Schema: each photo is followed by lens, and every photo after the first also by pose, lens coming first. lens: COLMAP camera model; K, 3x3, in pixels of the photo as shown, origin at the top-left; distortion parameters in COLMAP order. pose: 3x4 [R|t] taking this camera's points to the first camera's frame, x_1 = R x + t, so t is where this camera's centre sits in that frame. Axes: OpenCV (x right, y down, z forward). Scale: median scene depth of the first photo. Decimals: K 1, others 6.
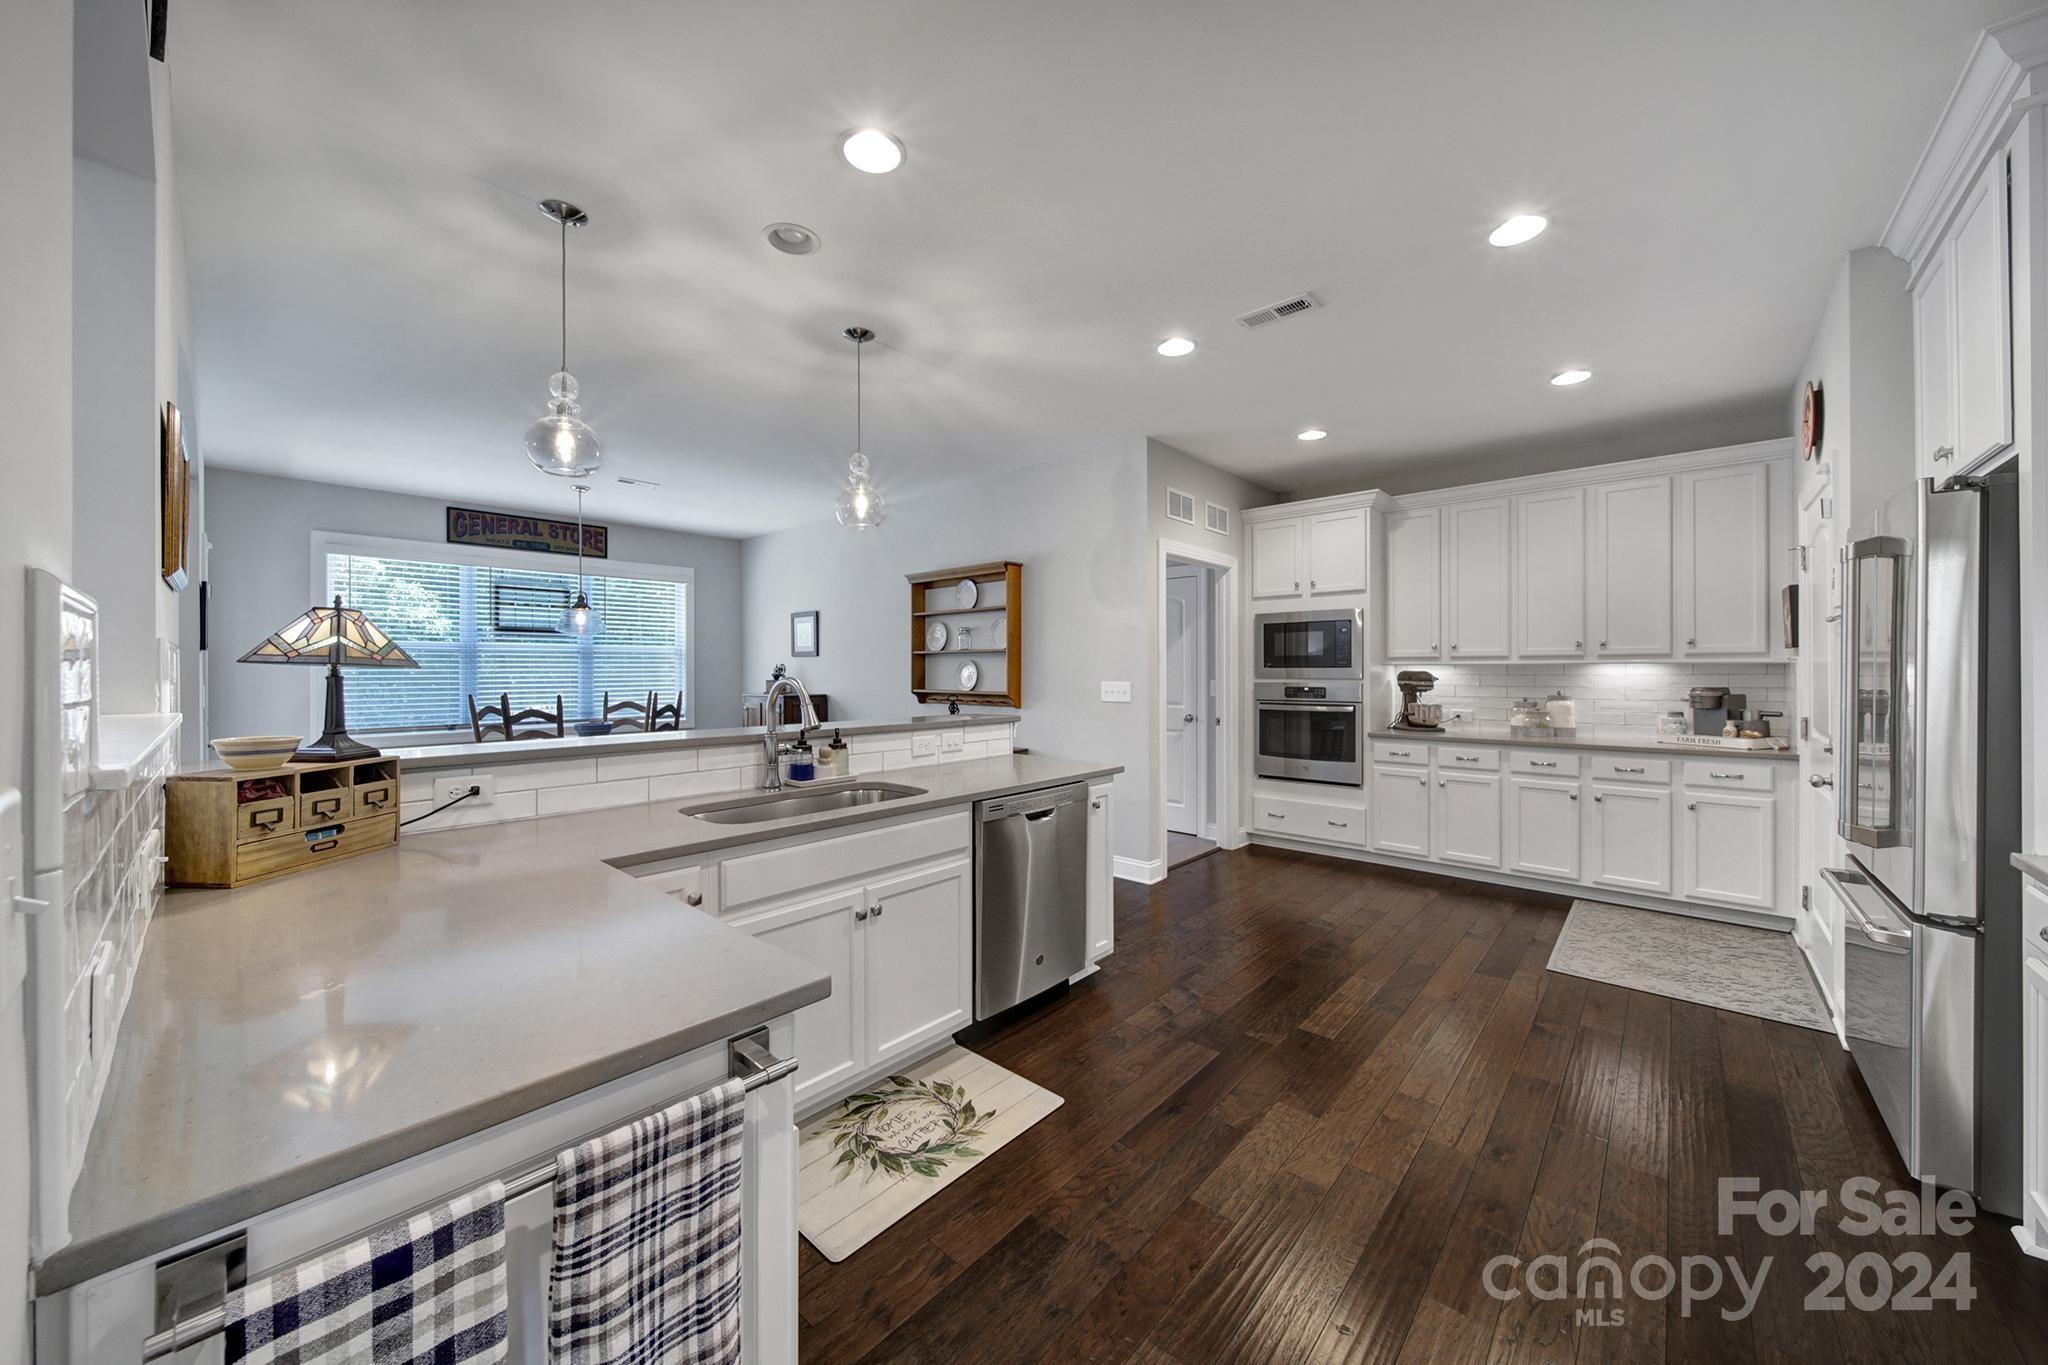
lens RADIAL K [[728.3, 0, 1018.5], [0, 728.3, 670.1], [0, 0, 1]] dist [-0.000942, -0.000215]
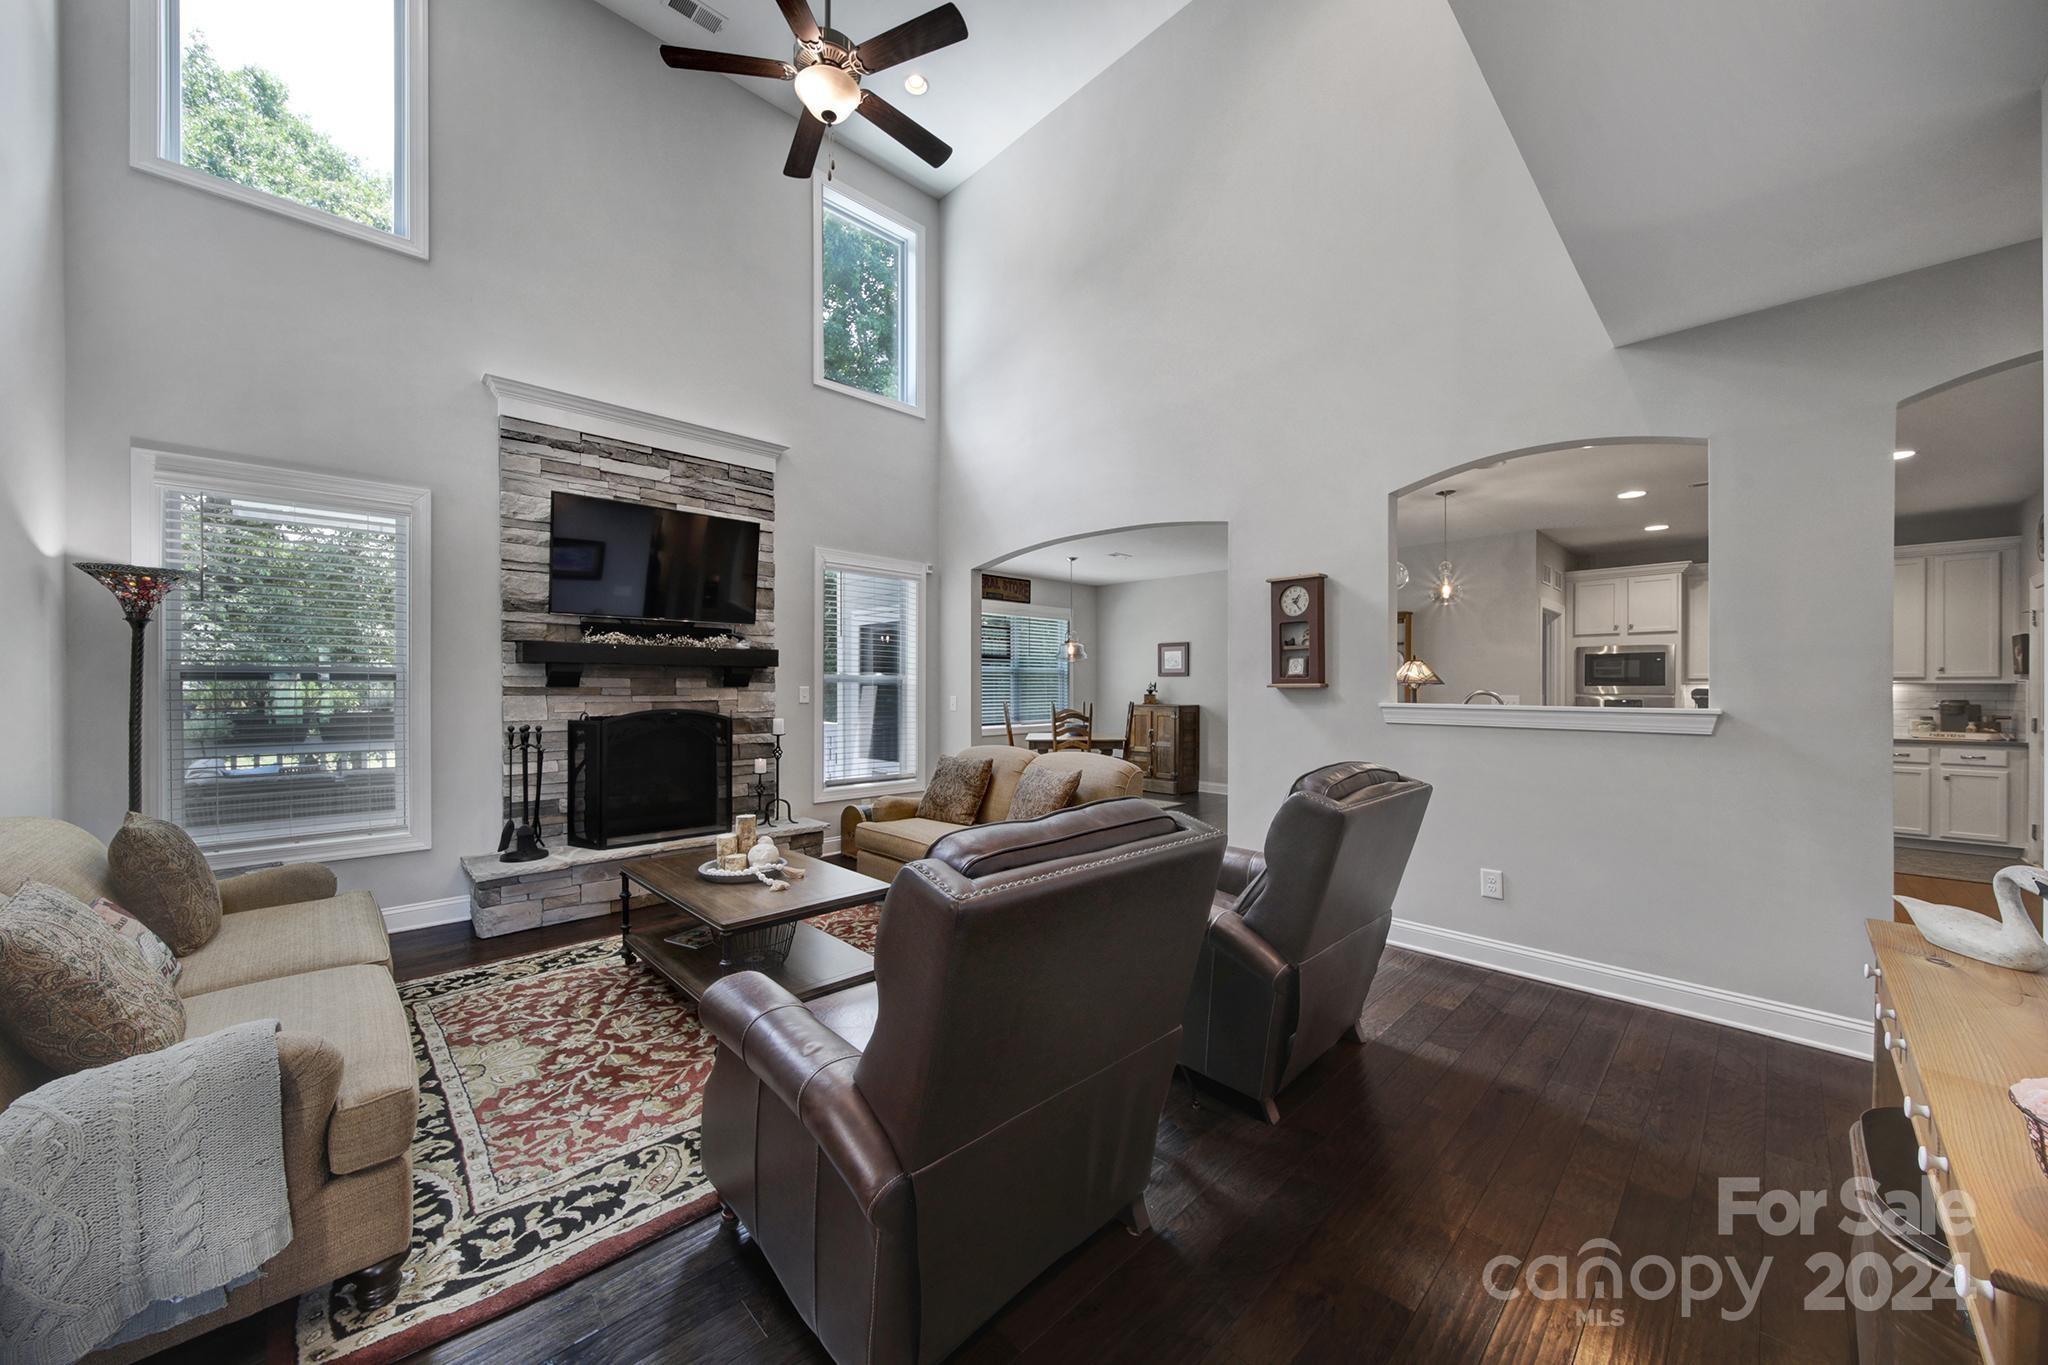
lens RADIAL K [[728.3, 0, 1030.8], [0, 728.3, 691.4], [0, 0, 1]] dist [-0.000942, -0.000215]
pose [[0.998289, 0.002151, -0.058434, -0.853419], [-0.001786, 0.999979, 0.006306, 0.000227], [0.058446, -0.006191, 0.998271, -0.598633]]
